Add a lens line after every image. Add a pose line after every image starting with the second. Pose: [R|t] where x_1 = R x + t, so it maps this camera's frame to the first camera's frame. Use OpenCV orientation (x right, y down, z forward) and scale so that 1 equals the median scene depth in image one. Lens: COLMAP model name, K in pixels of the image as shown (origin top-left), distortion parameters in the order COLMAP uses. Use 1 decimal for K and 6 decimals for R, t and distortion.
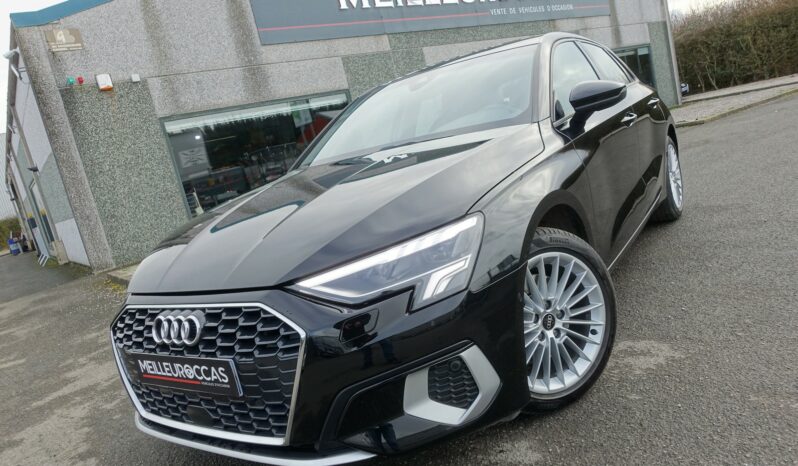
lens RADIAL K [[549.9, 0, 399.0], [0, 549.9, 233.0], [0, 0, 1]] dist [-0.001024, 0.002053]
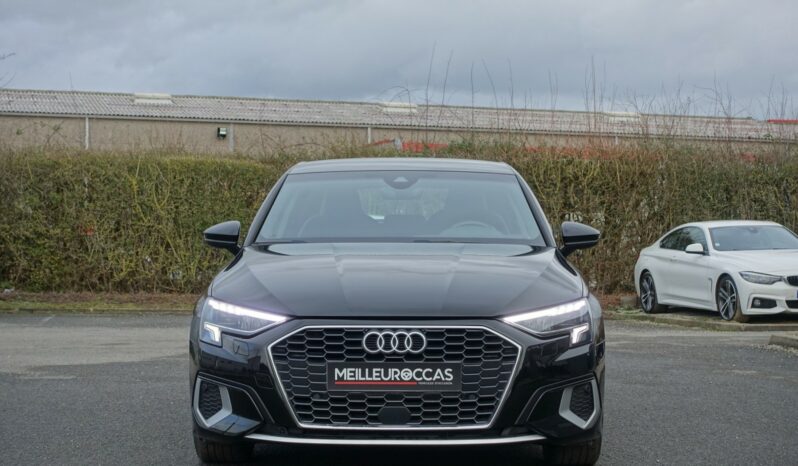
lens RADIAL K [[1443.0, 0, 399.0], [0, 1443.0, 233.0], [0, 0, 1]] dist [-0.006572, 0.006737]
pose [[0.813989, 0.222115, 0.536738, -2.418314], [-0.092927, 0.961899, -0.257128, 0.849785], [-0.573400, 0.159422, 0.803615, -1.876720]]
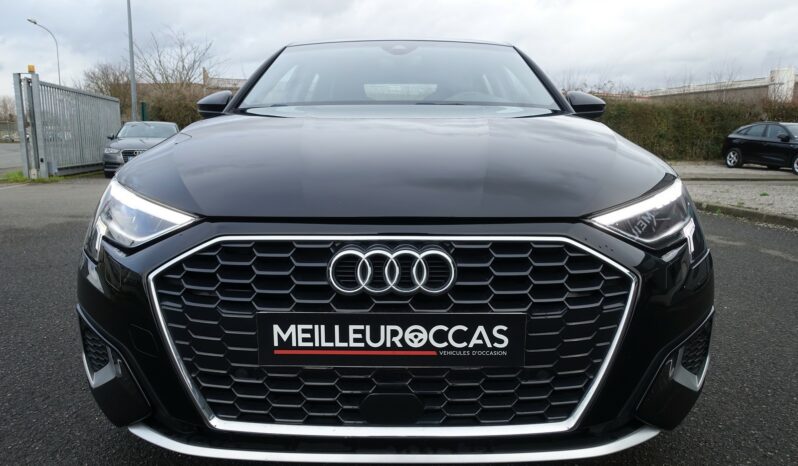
lens RADIAL K [[549.9, 0, 399.0], [0, 549.9, 233.0], [0, 0, 1]] dist [-0.001024, 0.002053]
pose [[0.809827, 0.126822, 0.572798, -0.825746], [-0.090629, 0.991679, -0.091434, 0.201354], [-0.579627, 0.022134, 0.814581, 0.502269]]
